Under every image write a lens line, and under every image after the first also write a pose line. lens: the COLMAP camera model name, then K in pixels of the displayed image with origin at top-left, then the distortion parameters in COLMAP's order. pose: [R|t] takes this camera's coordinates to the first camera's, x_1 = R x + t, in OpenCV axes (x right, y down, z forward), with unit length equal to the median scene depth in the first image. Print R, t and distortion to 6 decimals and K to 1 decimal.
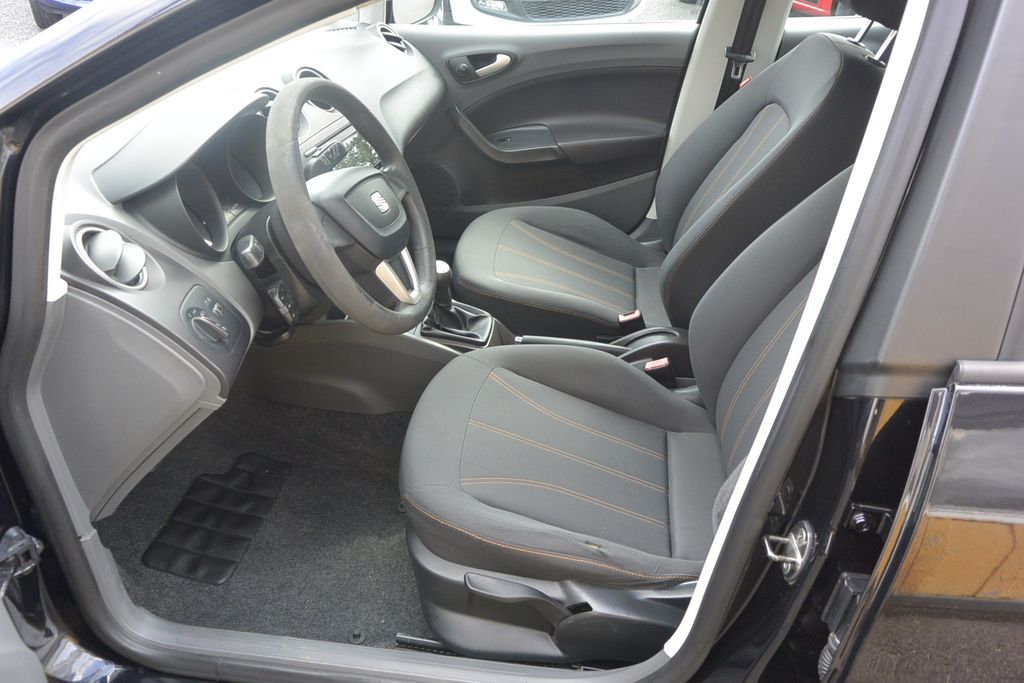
lens RADIAL K [[773.0, 0, 506.6], [0, 773.0, 338.5], [0, 0, 1]] dist [-0.001745, 0.000572]
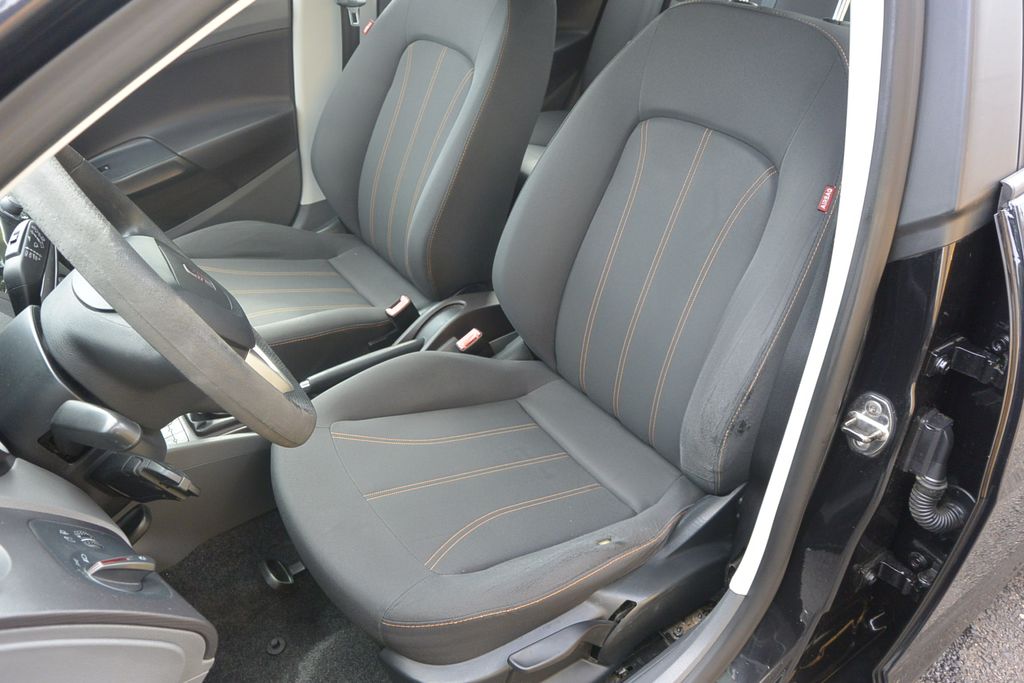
lens RADIAL K [[773.0, 0, 506.6], [0, 773.0, 338.5], [0, 0, 1]] dist [-0.001745, 0.000572]
pose [[0.747597, -0.413311, 0.519877, -0.253340], [0.393946, 0.906157, 0.153905, -0.093657], [-0.534701, 0.089744, 0.840262, 0.219619]]
